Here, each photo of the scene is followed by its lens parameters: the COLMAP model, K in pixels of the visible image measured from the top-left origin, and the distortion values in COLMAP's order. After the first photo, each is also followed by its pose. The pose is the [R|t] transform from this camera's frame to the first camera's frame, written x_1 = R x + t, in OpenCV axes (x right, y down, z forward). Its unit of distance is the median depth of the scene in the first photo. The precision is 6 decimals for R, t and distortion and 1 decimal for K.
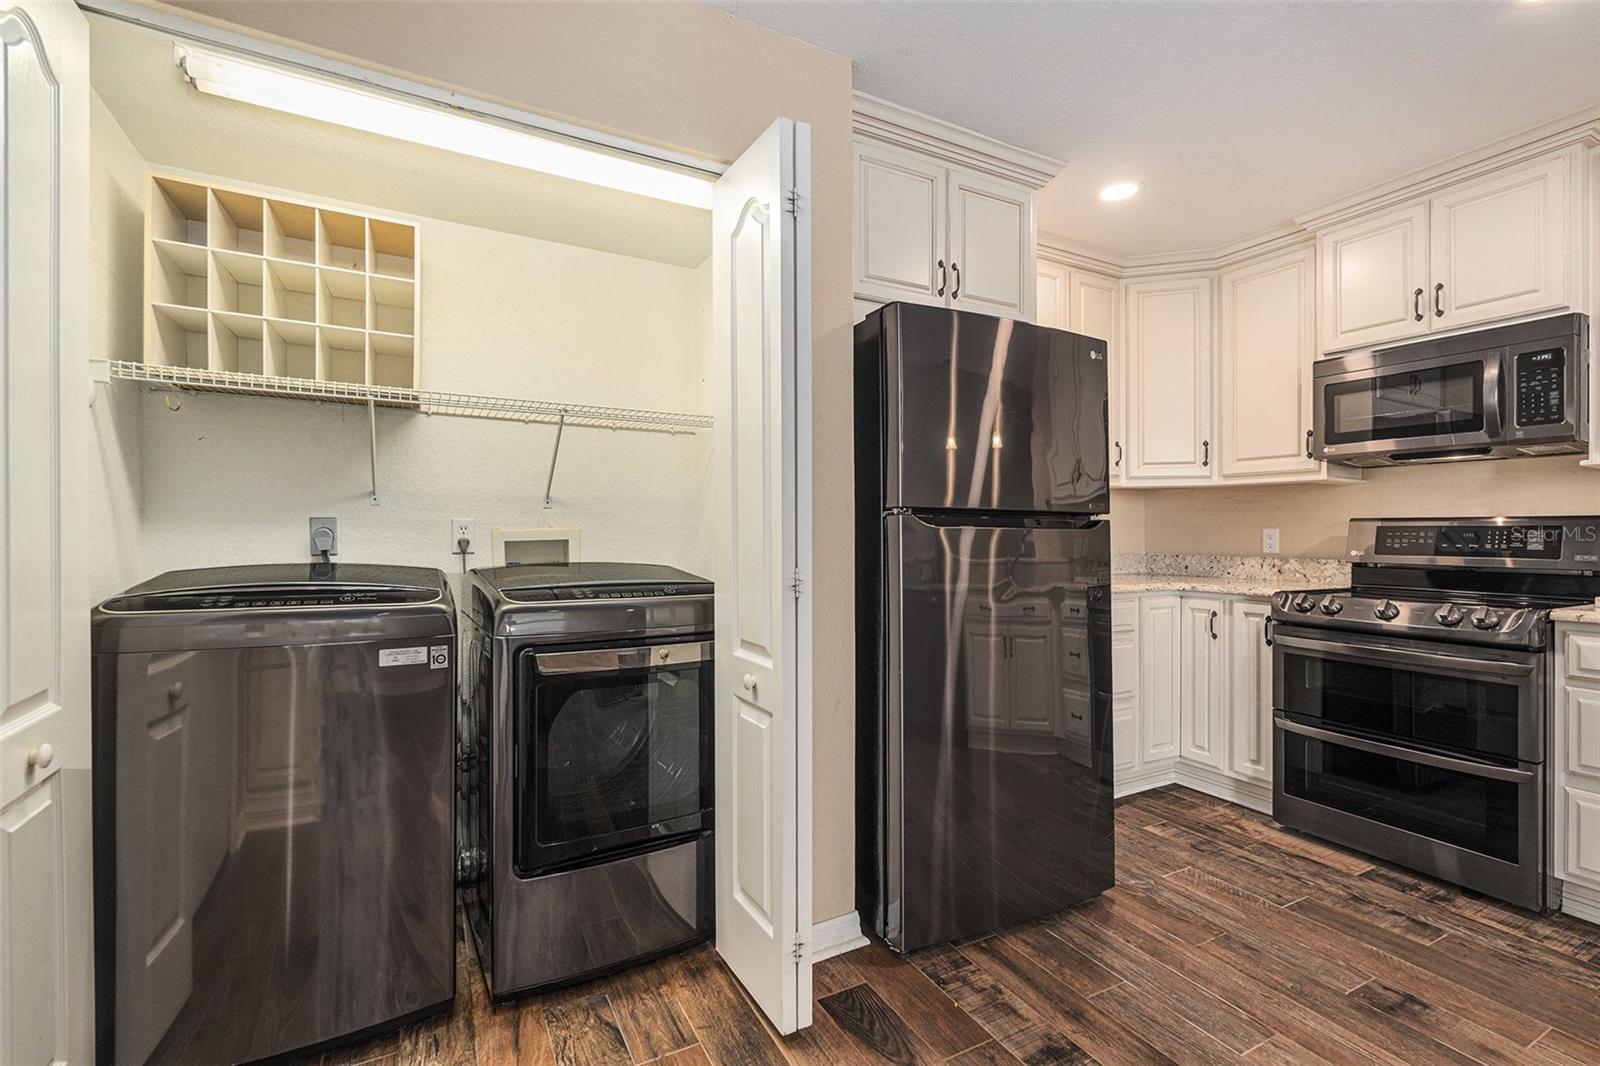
lens RADIAL K [[710.3, 0, 776.4], [0, 710.3, 527.5], [0, 0, 1]] dist [-0.004342, 0.000426]
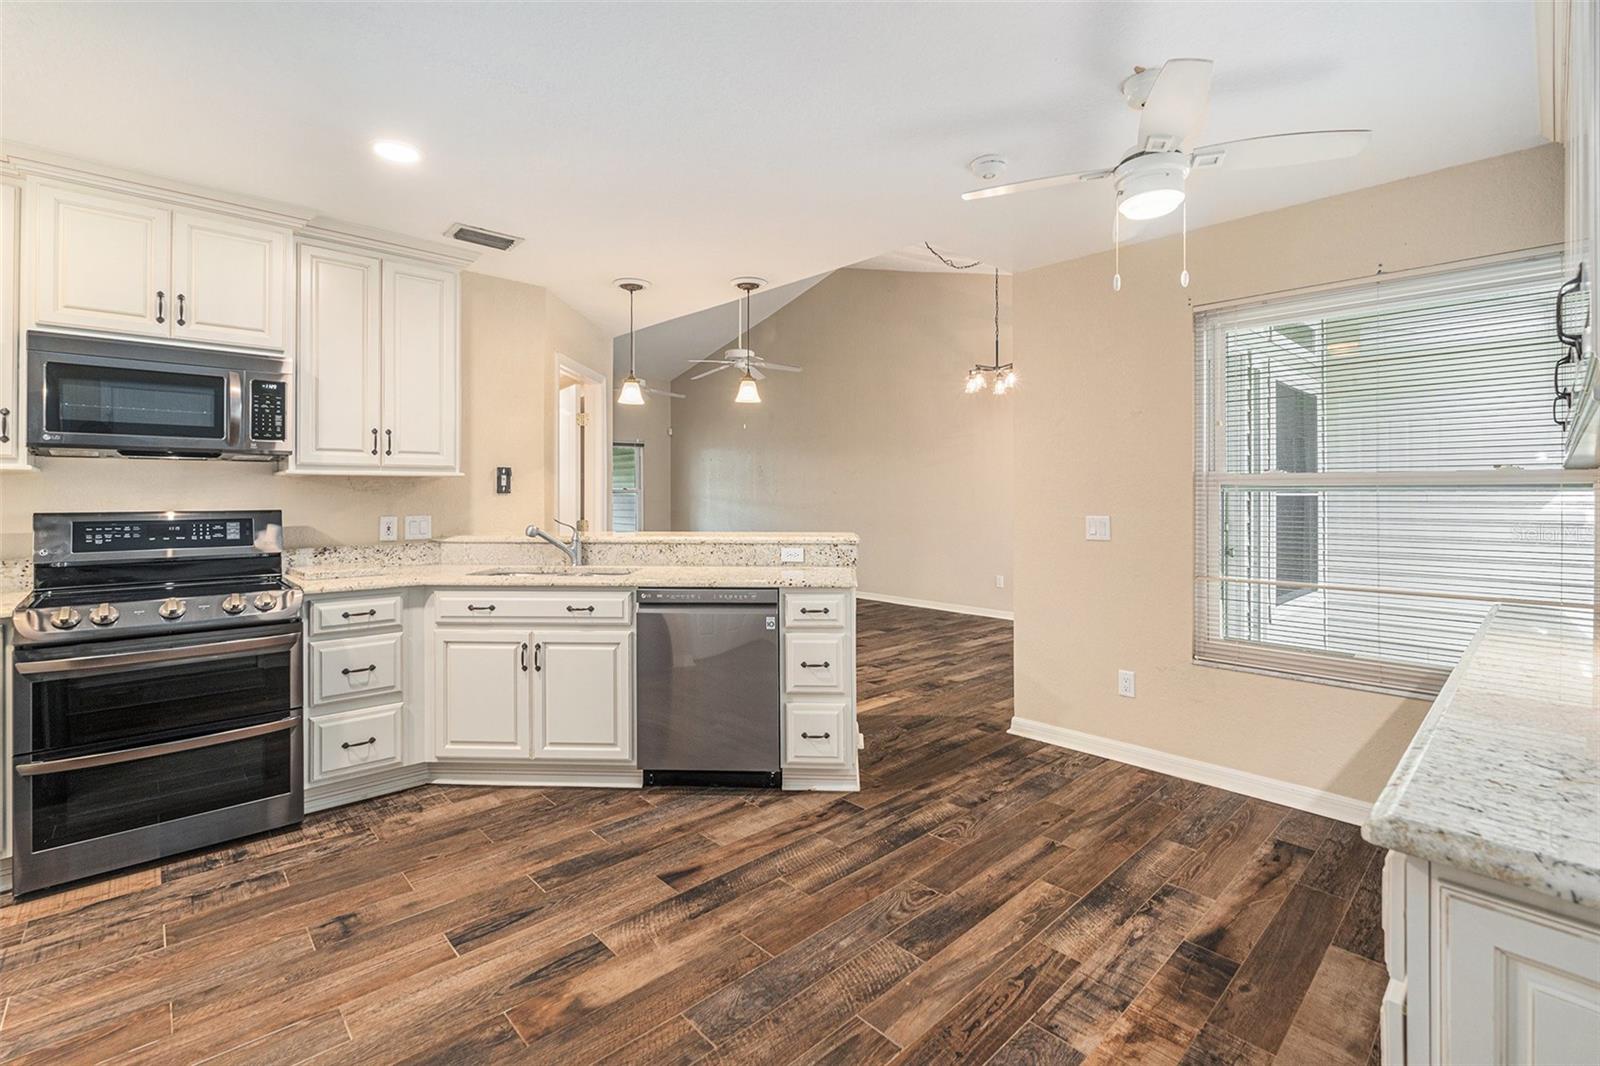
lens RADIAL K [[710.3, 0, 798.0], [0, 710.3, 491.5], [0, 0, 1]] dist [-0.004342, 0.000426]
pose [[-0.277425, -0.001468, 0.960746, -0.380065], [-0.006993, 0.999975, -0.000491, -0.060057], [-0.960722, -0.006854, -0.277429, 0.444530]]
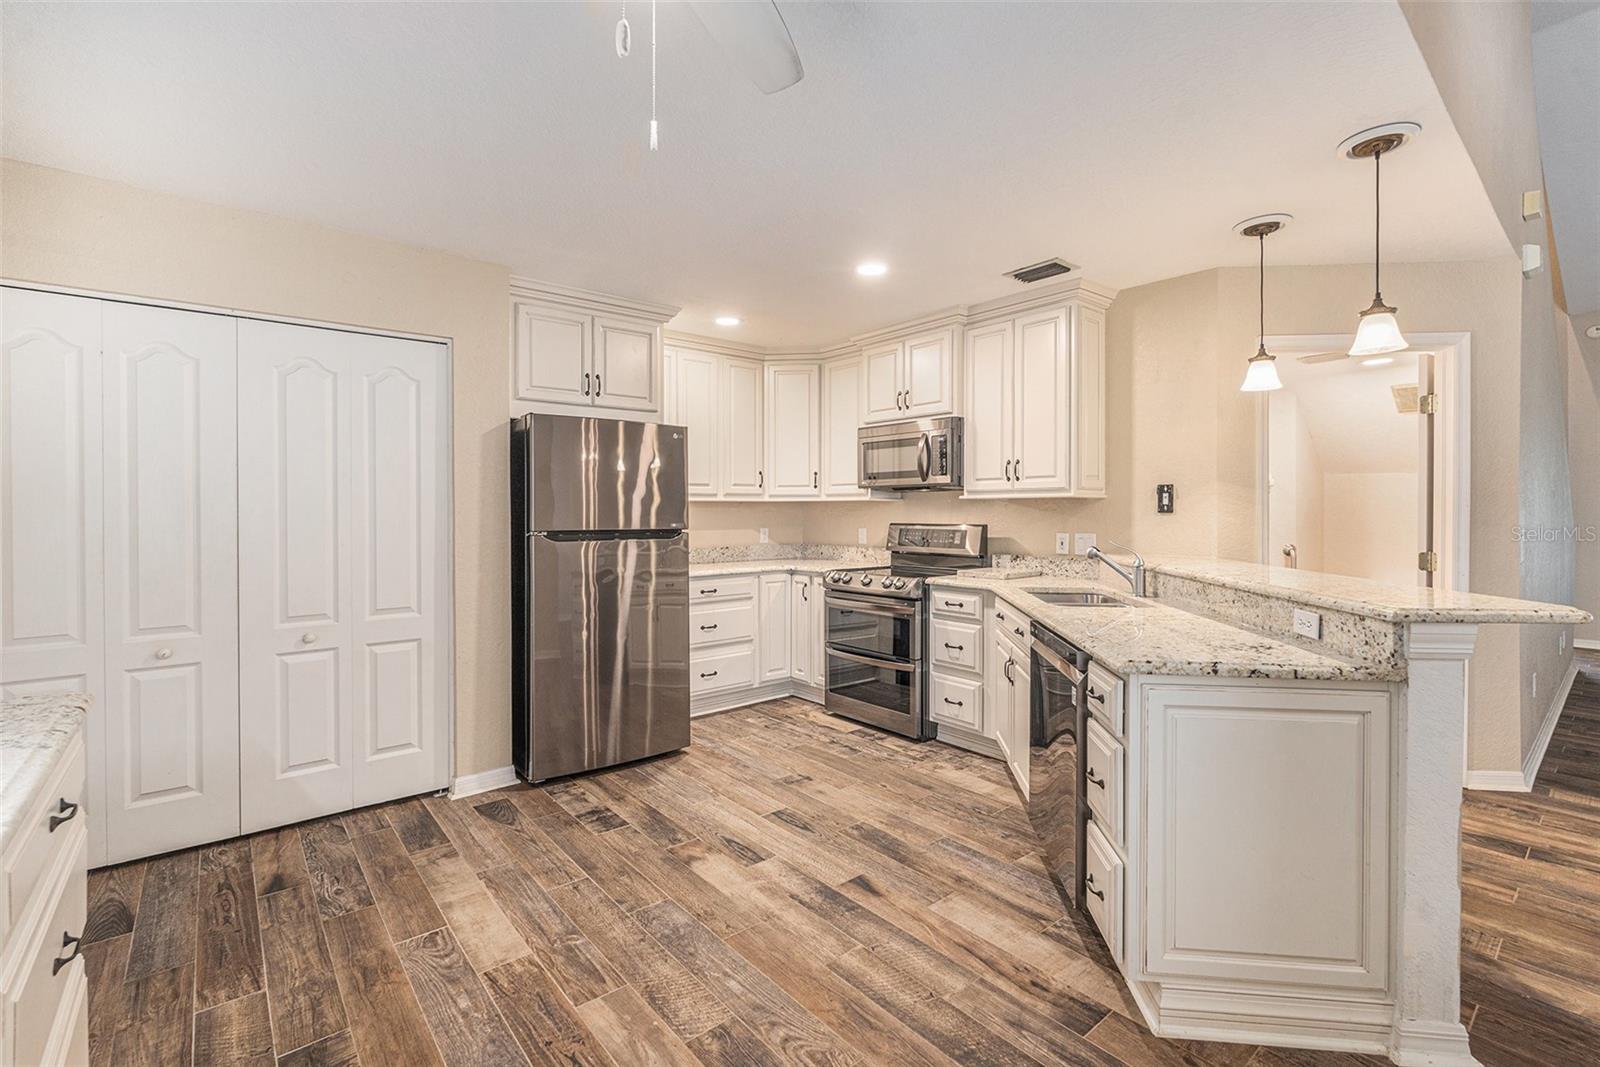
lens RADIAL K [[710.3, 0, 829.3], [0, 710.3, 511.9], [0, 0, 1]] dist [-0.004342, 0.000426]
pose [[0.967935, -0.005714, 0.251136, 0.353935], [0.003772, 0.999959, 0.008213, -0.069231], [-0.251172, -0.007002, 0.967917, -0.705067]]
